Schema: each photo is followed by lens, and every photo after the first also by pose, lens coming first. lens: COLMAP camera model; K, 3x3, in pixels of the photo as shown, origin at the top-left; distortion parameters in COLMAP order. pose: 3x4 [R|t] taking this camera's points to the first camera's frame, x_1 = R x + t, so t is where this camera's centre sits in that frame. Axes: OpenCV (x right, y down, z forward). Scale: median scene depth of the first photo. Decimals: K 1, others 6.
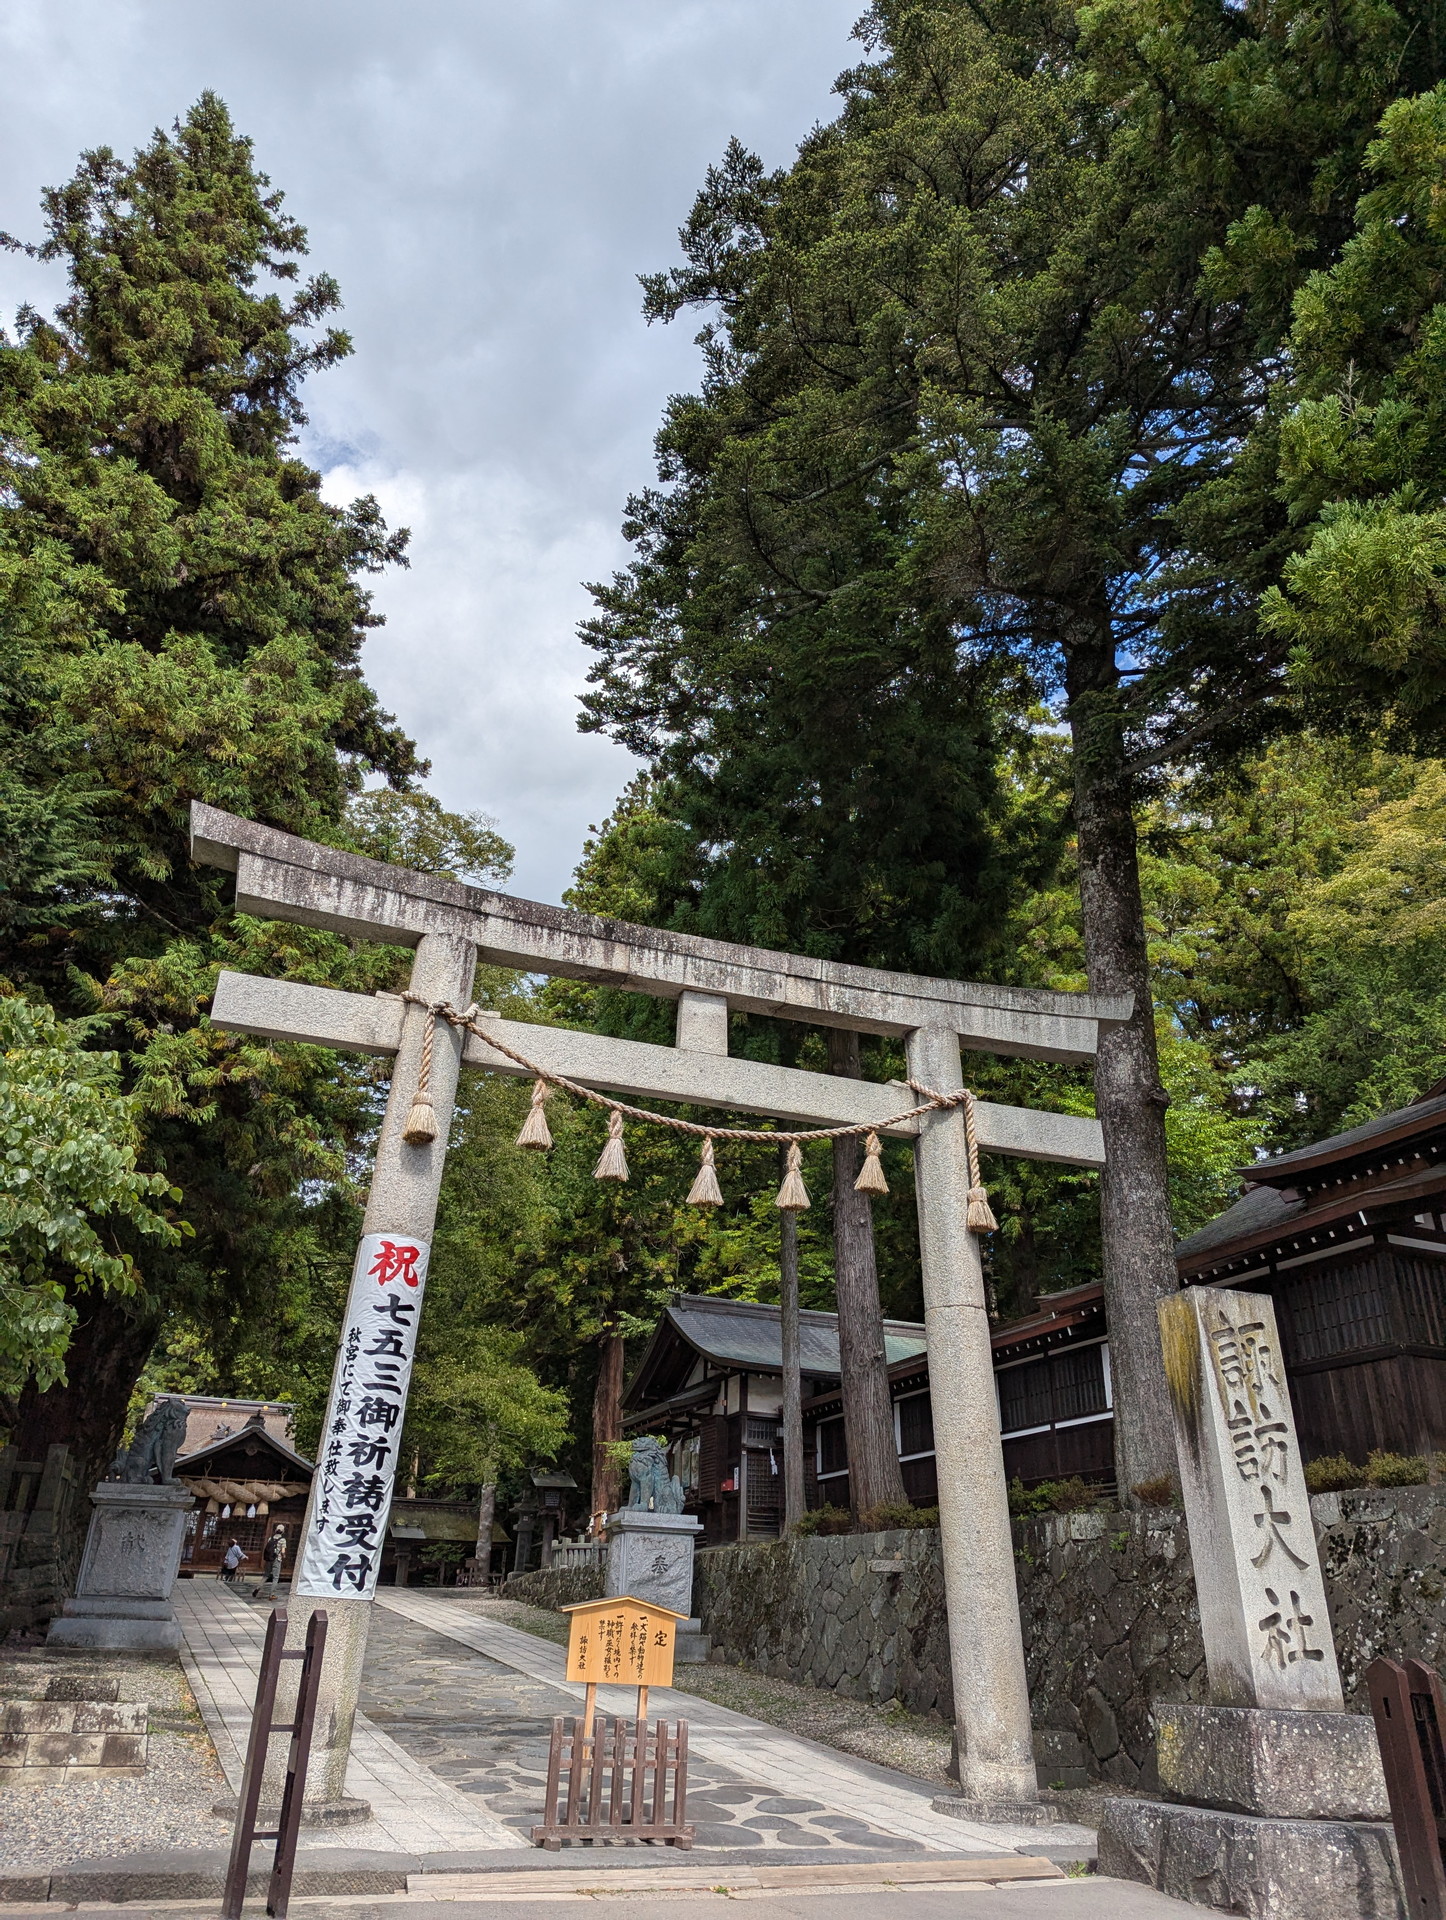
lens RADIAL K [[1339.9, 0, 700.7], [0, 1339.9, 948.9], [0, 0, 1]] dist [0.086761, -0.086193]
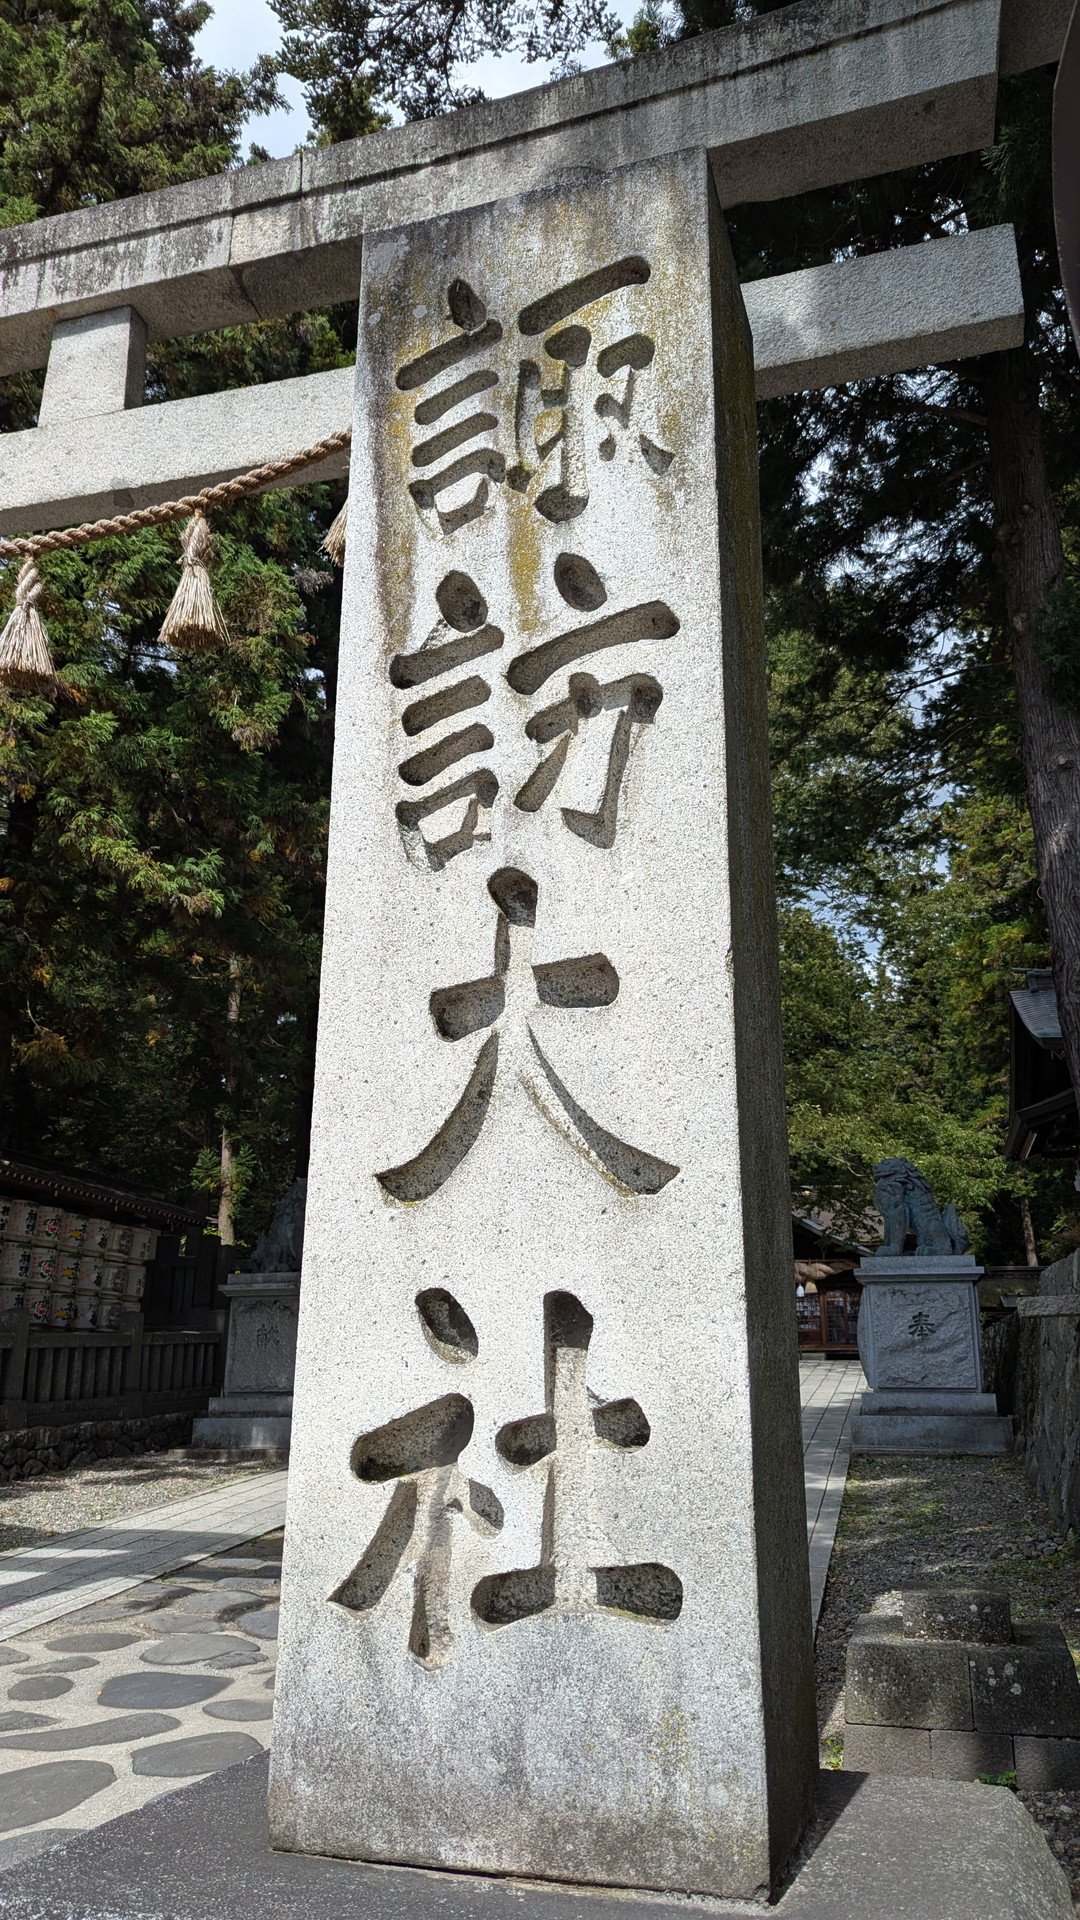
lens RADIAL K [[1381.0, 0, 550.2], [0, 1381.0, 973.6], [0, 0, 1]] dist [0.042010, -0.029319]
pose [[0.818003, -0.198798, -0.539769, 0.418602], [0.285390, 0.955002, 0.080772, 0.305532], [0.499423, -0.220116, 0.837929, 0.627671]]
